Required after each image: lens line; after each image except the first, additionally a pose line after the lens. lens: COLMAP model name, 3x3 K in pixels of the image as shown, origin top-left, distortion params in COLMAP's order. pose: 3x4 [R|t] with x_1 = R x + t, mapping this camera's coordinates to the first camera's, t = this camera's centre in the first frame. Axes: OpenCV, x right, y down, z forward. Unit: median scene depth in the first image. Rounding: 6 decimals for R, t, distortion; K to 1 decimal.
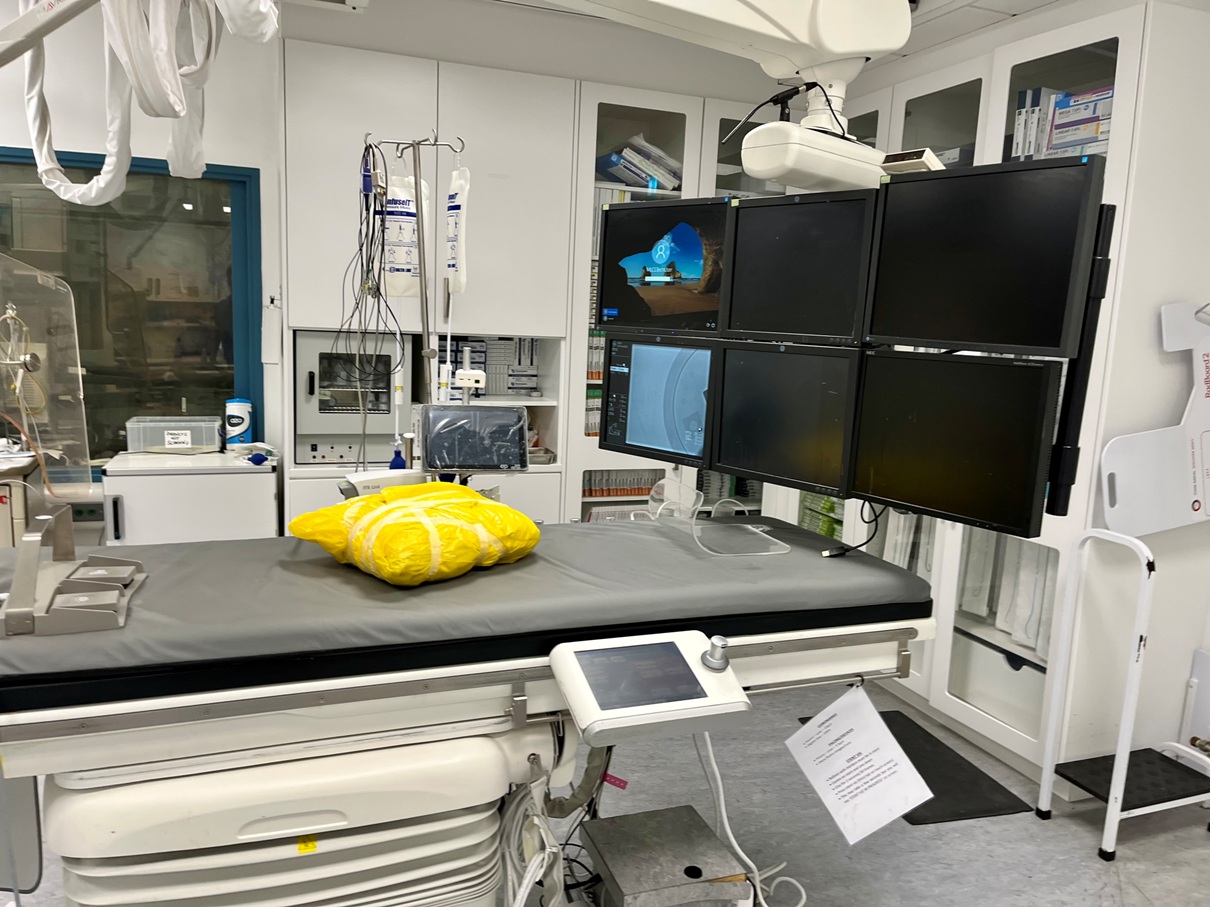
lens RADIAL K [[909.8, 0, 600.8], [0, 909.8, 461.7], [0, 0, 1]] dist [0.051455, -0.063144]
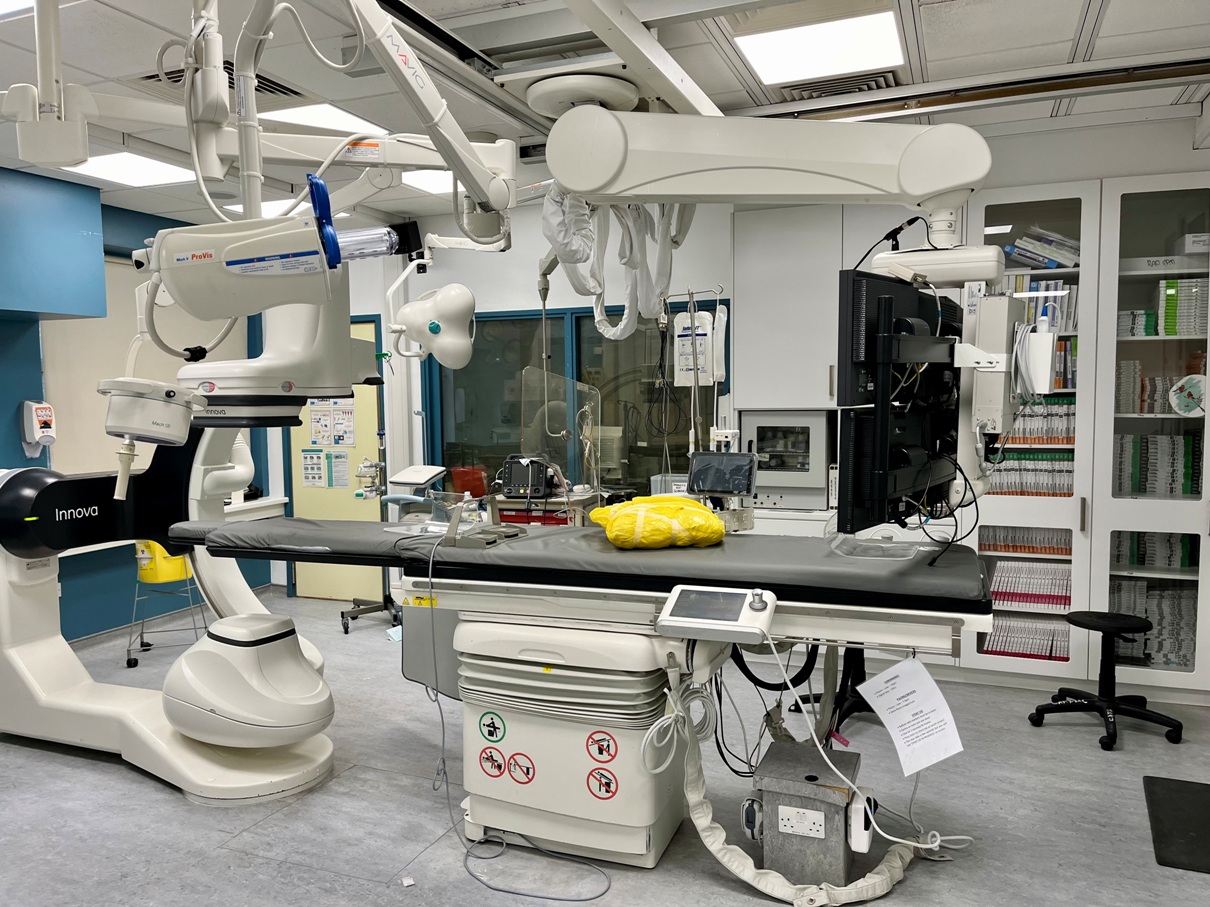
lens RADIAL K [[909.8, 0, 600.8], [0, 909.8, 461.7], [0, 0, 1]] dist [0.051455, -0.063144]
pose [[0.747675, 0.000553, -0.664065, 0.651293], [-0.061405, 0.995773, -0.068307, 0.064208], [0.661220, 0.091848, 0.744548, -0.254047]]
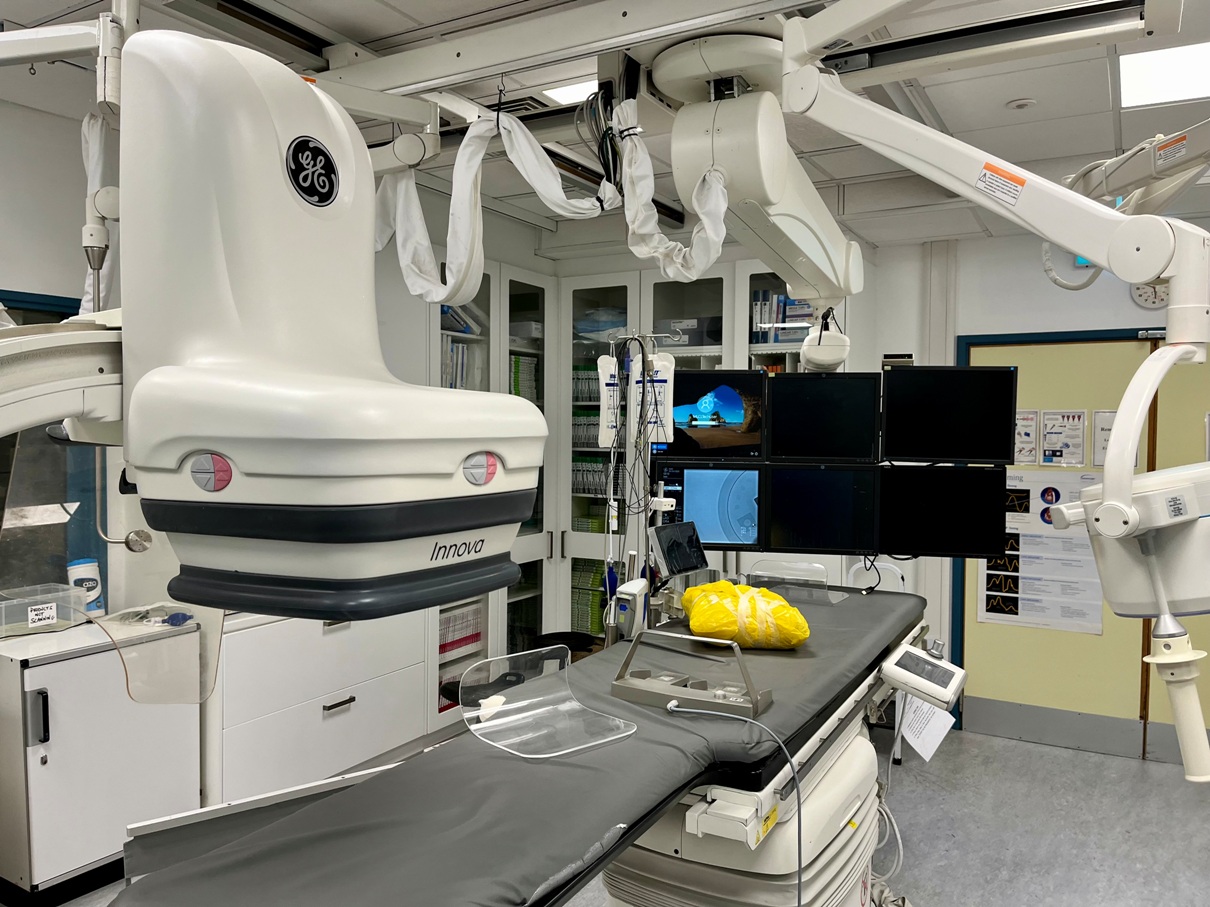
lens RADIAL K [[909.8, 0, 600.8], [0, 909.8, 461.7], [0, 0, 1]] dist [0.051455, -0.063144]
pose [[0.766815, -0.062523, 0.638816, -0.968592], [0.127881, 0.990174, -0.056592, -0.081565], [-0.629000, 0.125088, 0.767275, 0.023797]]
